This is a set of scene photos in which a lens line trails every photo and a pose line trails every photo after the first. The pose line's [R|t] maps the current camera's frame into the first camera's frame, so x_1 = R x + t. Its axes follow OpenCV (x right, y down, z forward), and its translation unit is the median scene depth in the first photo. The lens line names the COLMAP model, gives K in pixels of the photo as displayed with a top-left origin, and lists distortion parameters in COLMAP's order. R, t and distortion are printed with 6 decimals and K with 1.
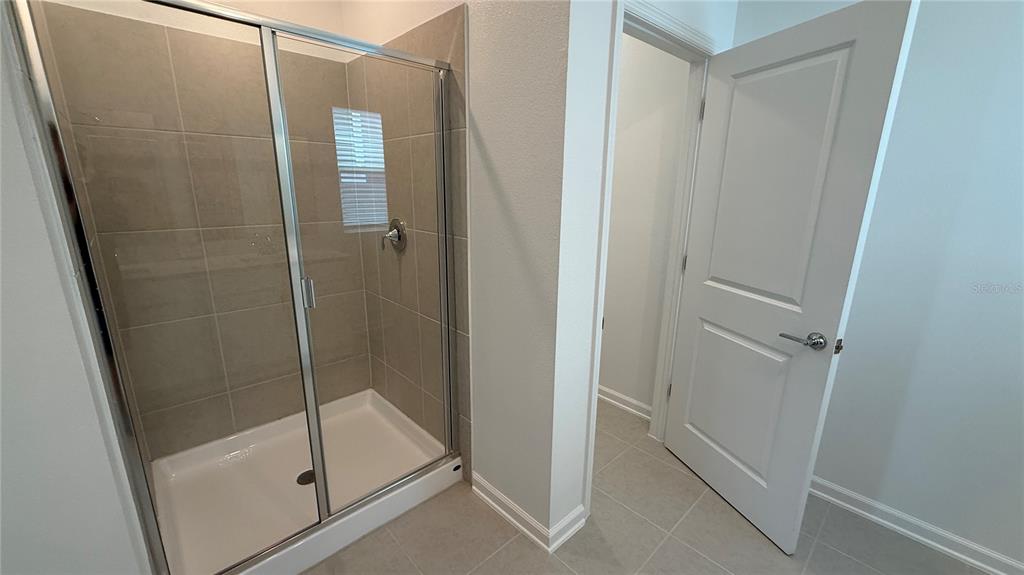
lens RADIAL K [[408.8, 0, 508.7], [0, 408.8, 285.9], [0, 0, 1]] dist [0.001328, -0.000005]
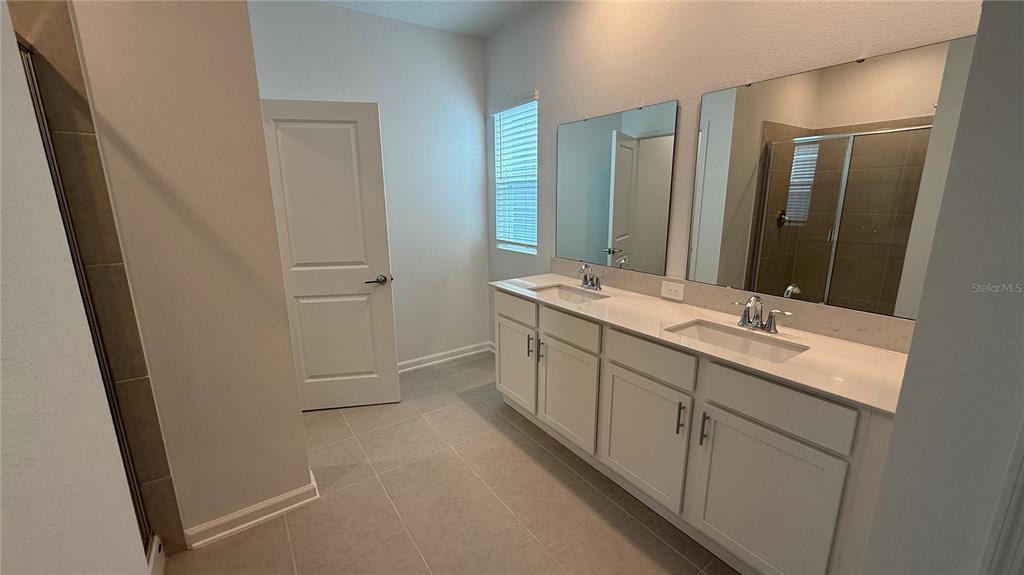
lens RADIAL K [[408.8, 0, 508.8], [0, 408.8, 287.5], [0, 0, 1]] dist [0.001328, -0.000005]
pose [[0.149266, -0.225562, 0.962726, -0.865273], [0.252736, 0.949995, 0.183394, -0.022988], [-0.955952, 0.215941, 0.198810, 0.085277]]
